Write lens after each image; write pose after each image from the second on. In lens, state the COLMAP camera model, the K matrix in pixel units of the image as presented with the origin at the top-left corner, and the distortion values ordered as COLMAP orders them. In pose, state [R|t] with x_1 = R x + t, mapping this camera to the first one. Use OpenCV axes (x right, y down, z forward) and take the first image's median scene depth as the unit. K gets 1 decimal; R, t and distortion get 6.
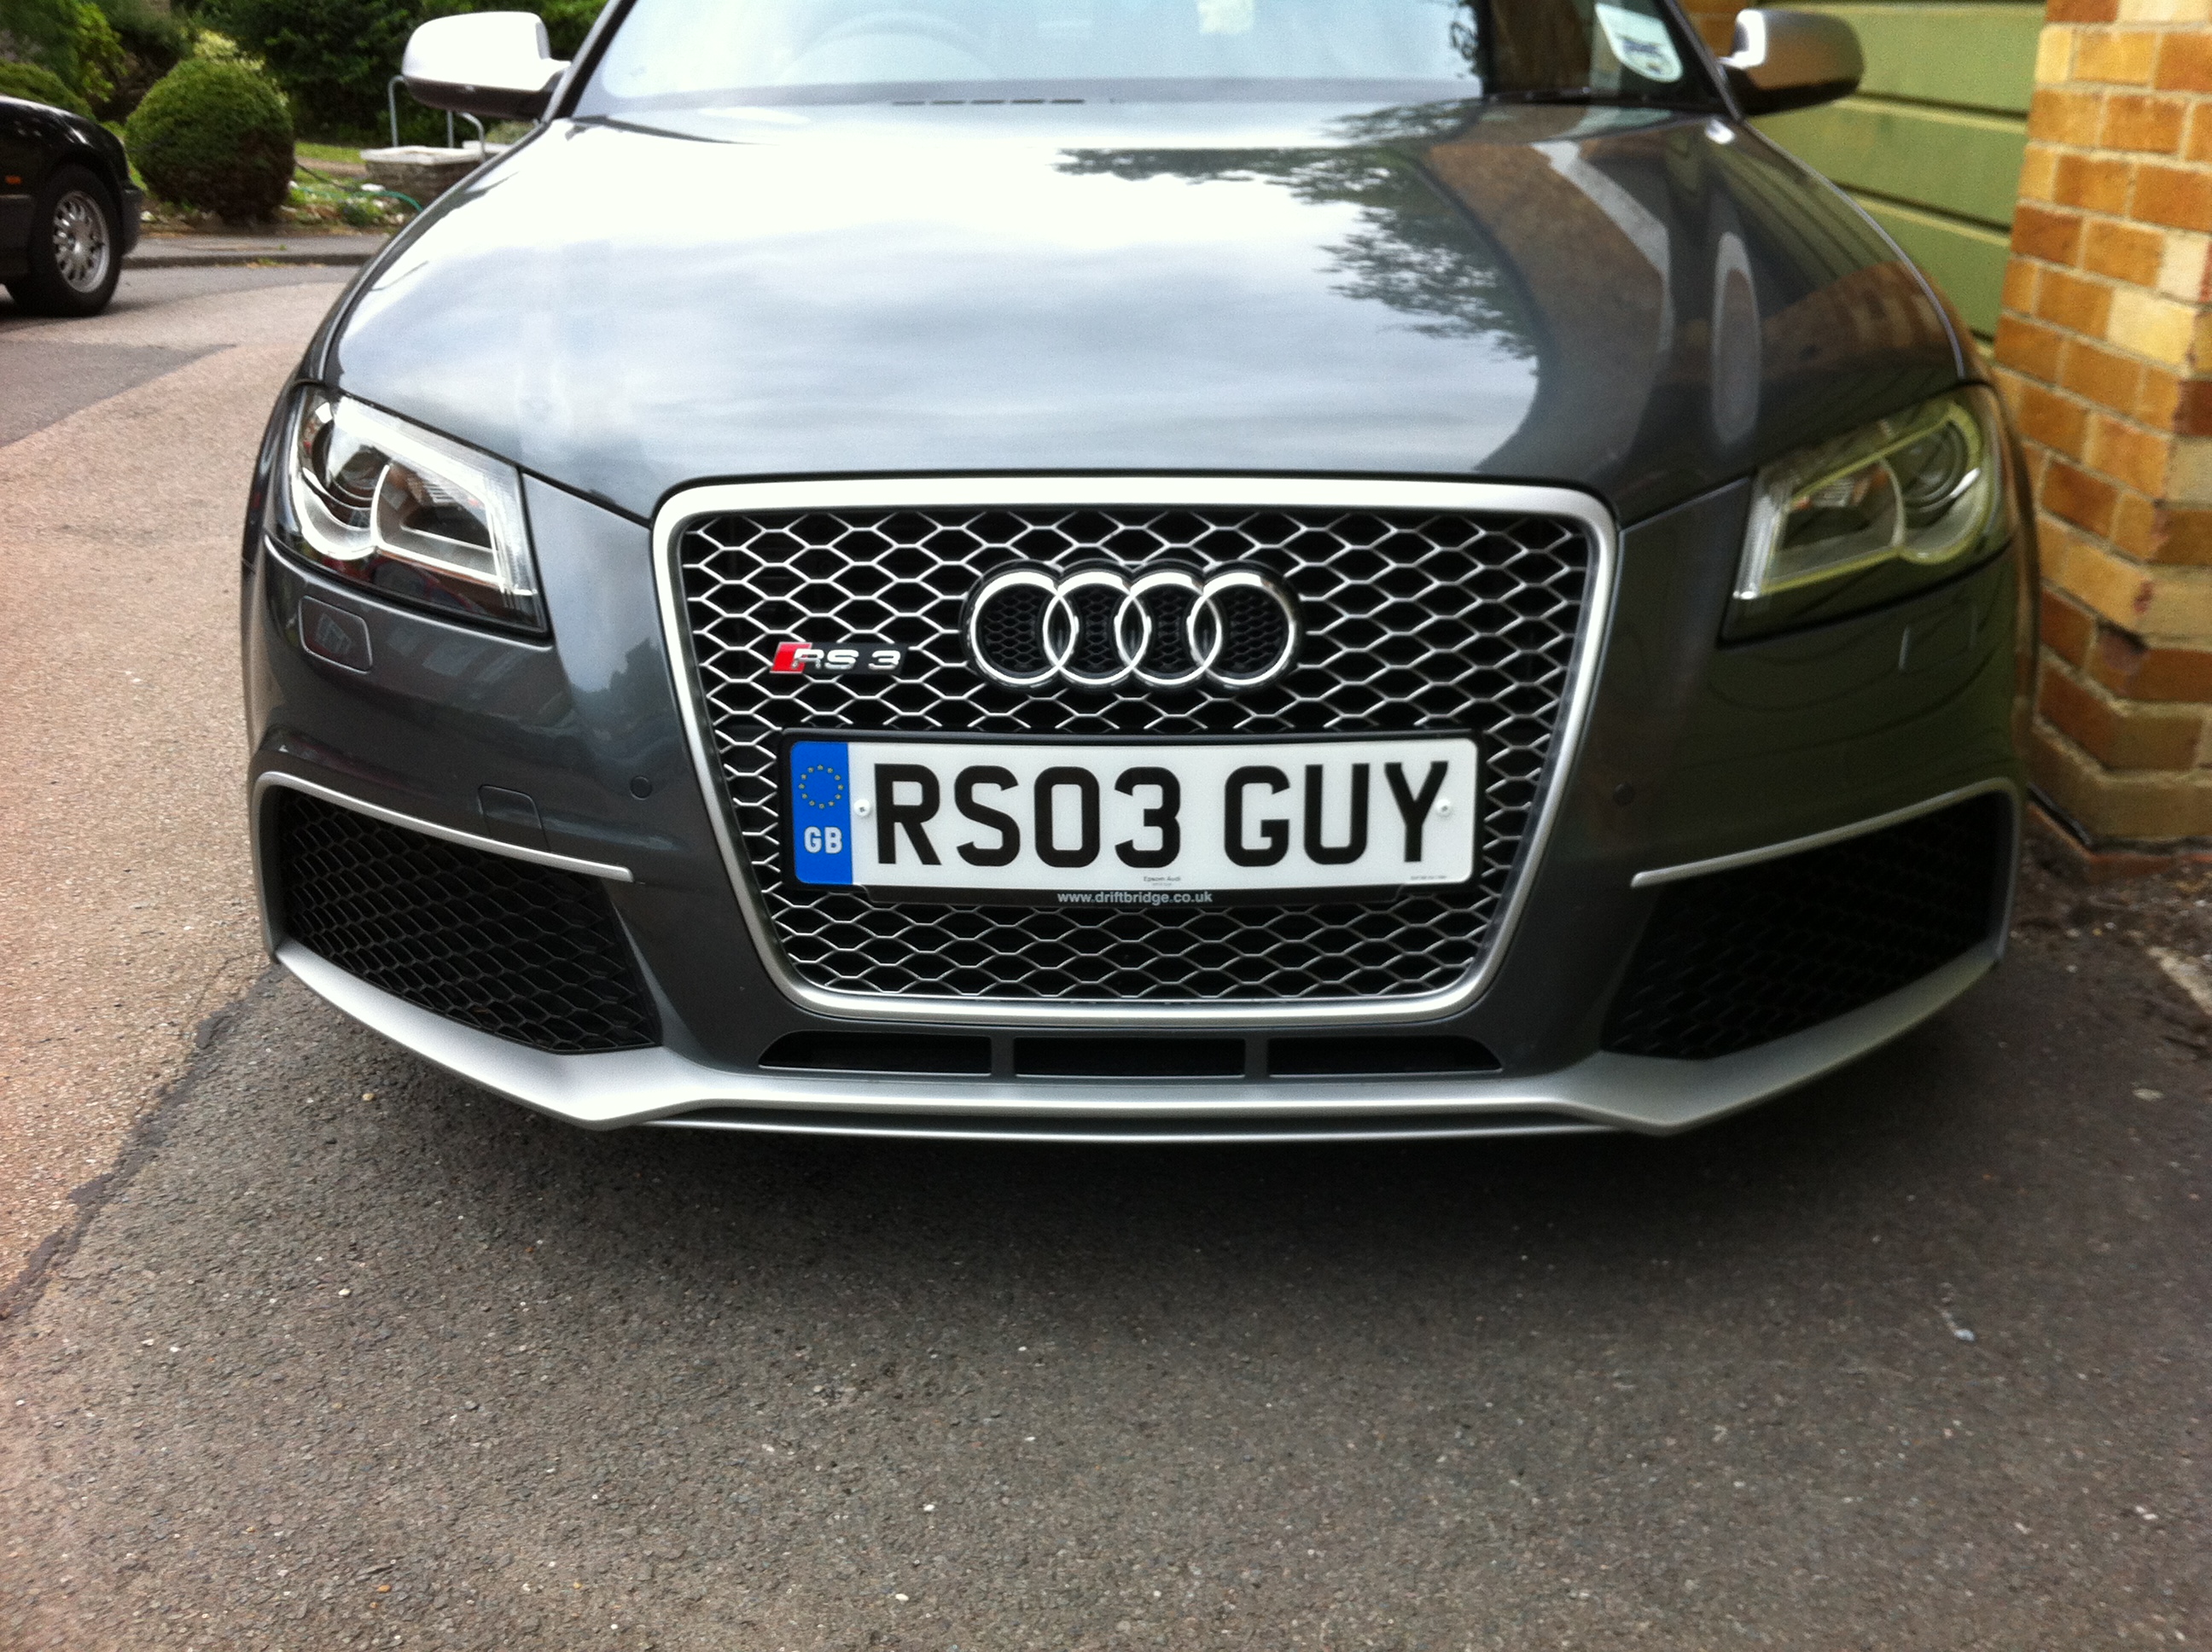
lens RADIAL K [[2089.8, 0, 1106.0], [0, 2089.8, 826.0], [0, 0, 1]] dist [0.064803, -0.282751]
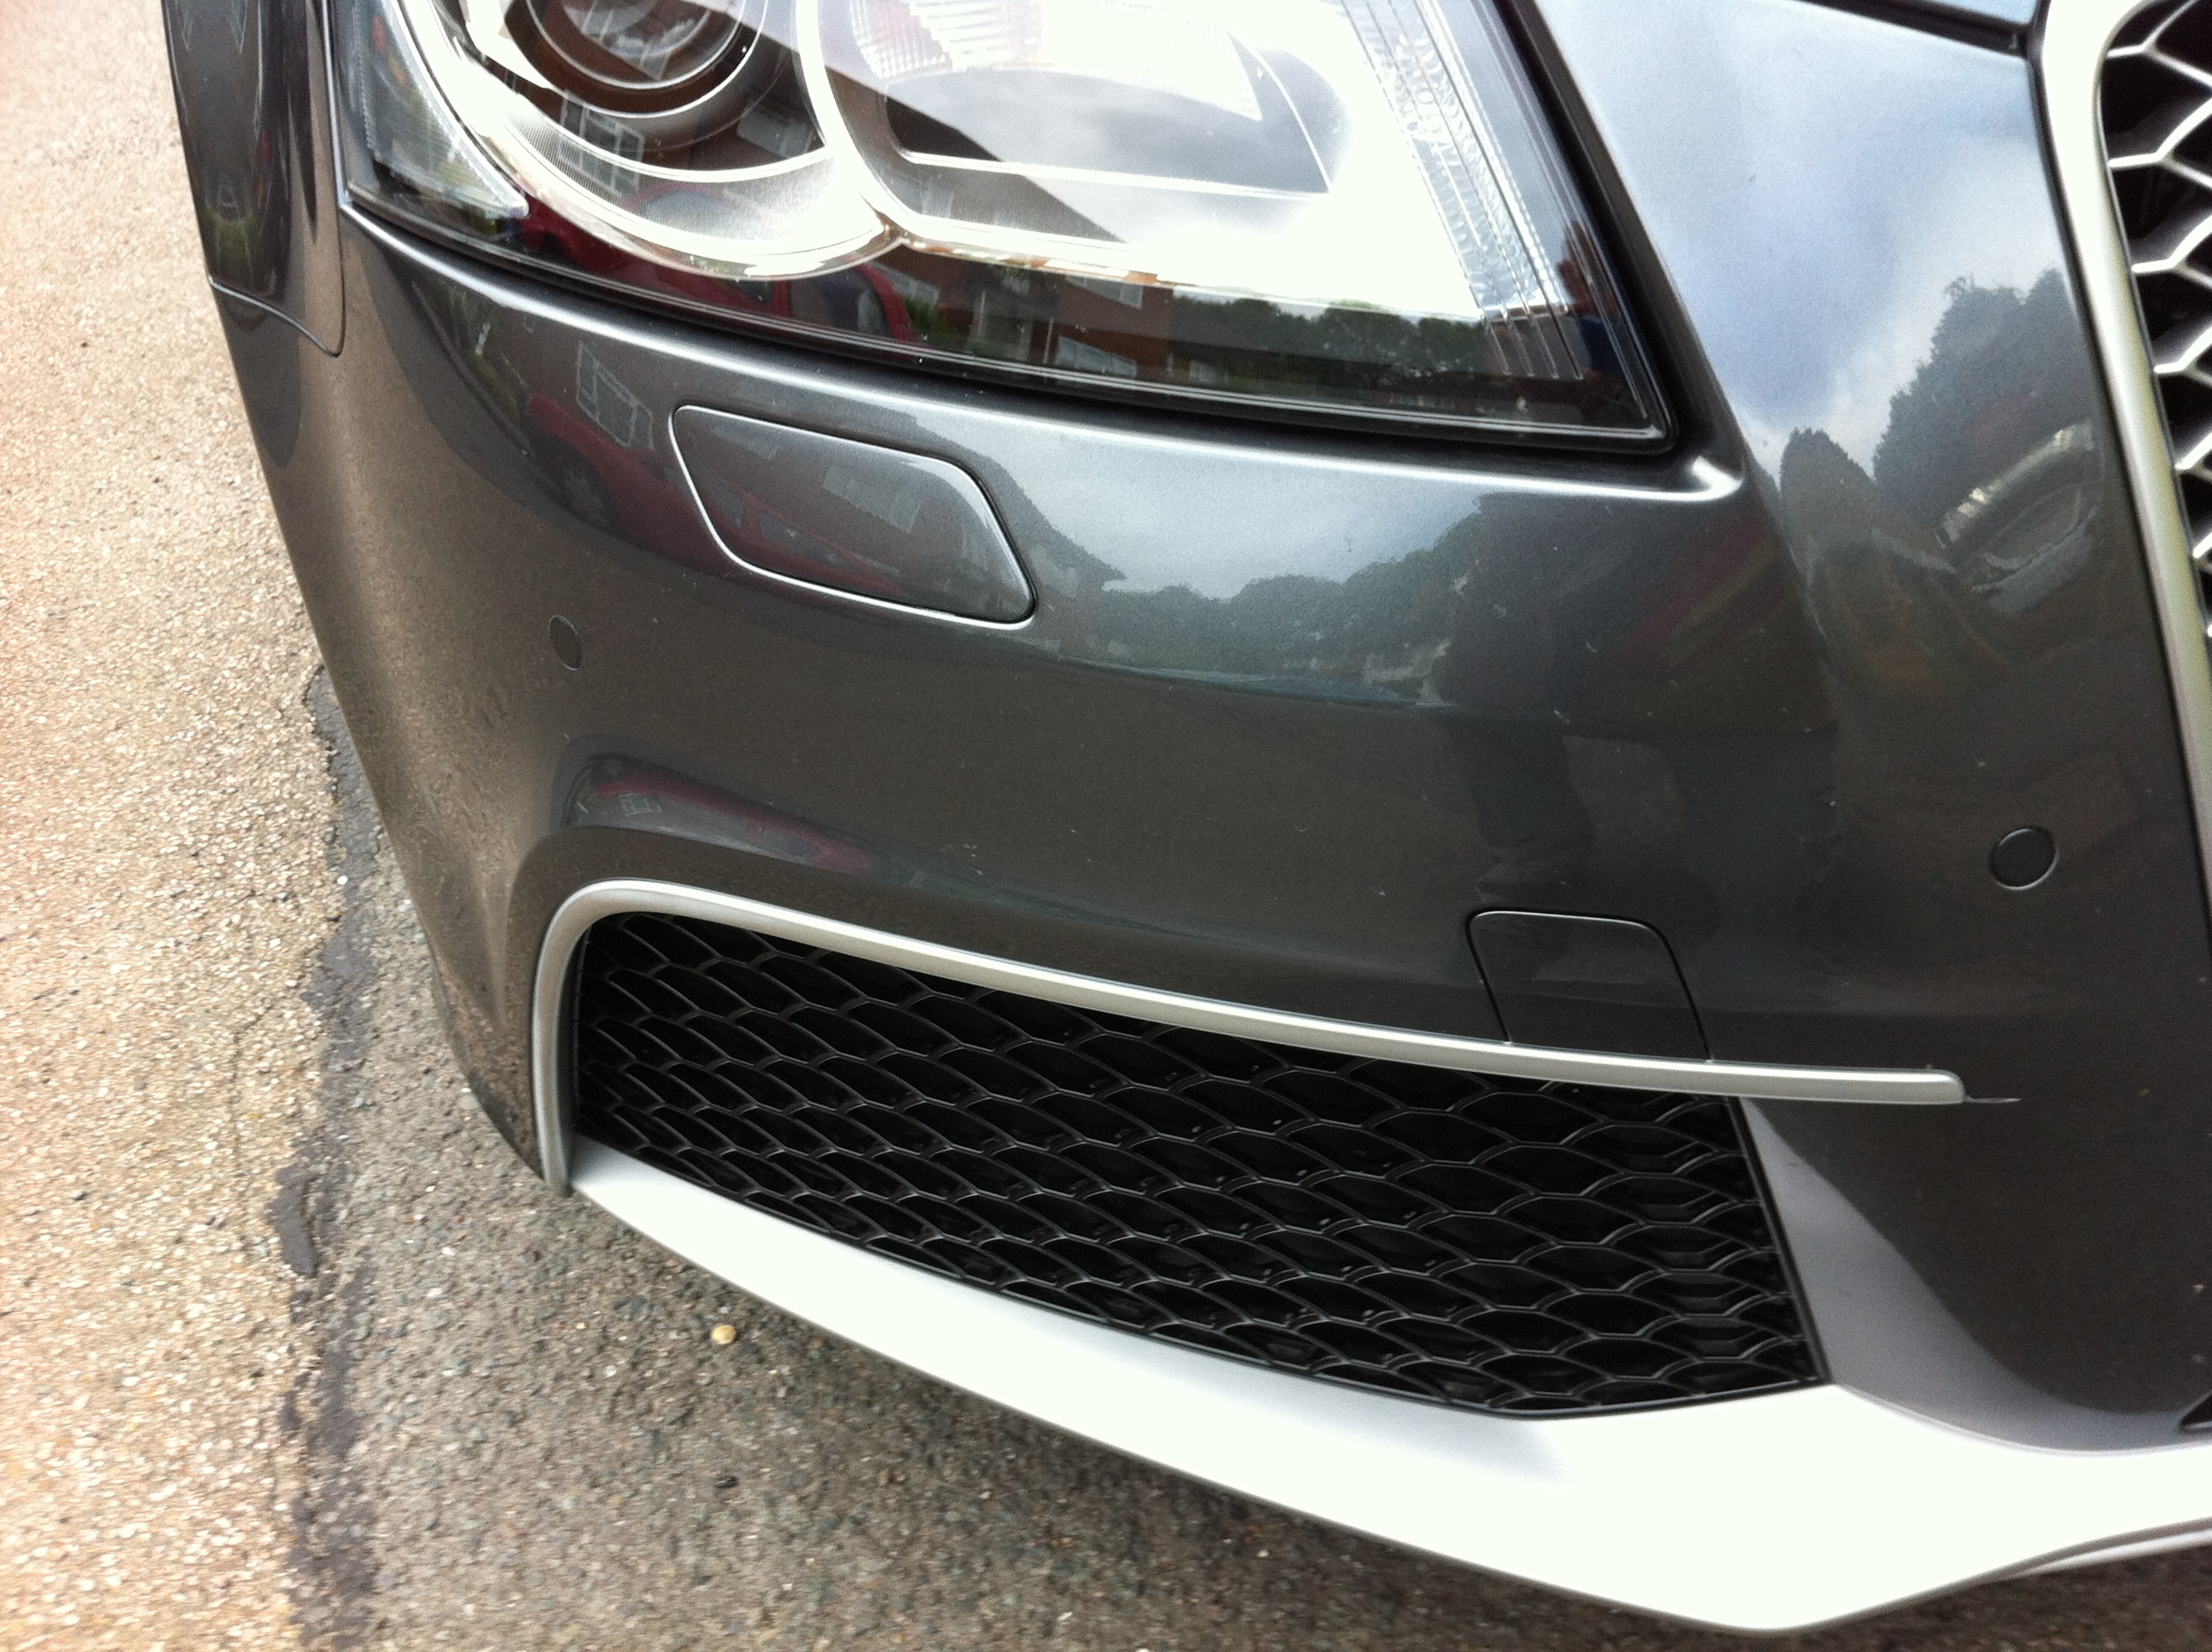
lens RADIAL K [[2089.8, 0, 1106.0], [0, 2089.8, 826.0], [0, 0, 1]] dist [0.064803, -0.282751]
pose [[0.970087, -0.200057, 0.137510, -0.304542], [0.160235, 0.953206, 0.256367, -0.098844], [-0.182363, -0.226664, 0.956748, 0.526953]]
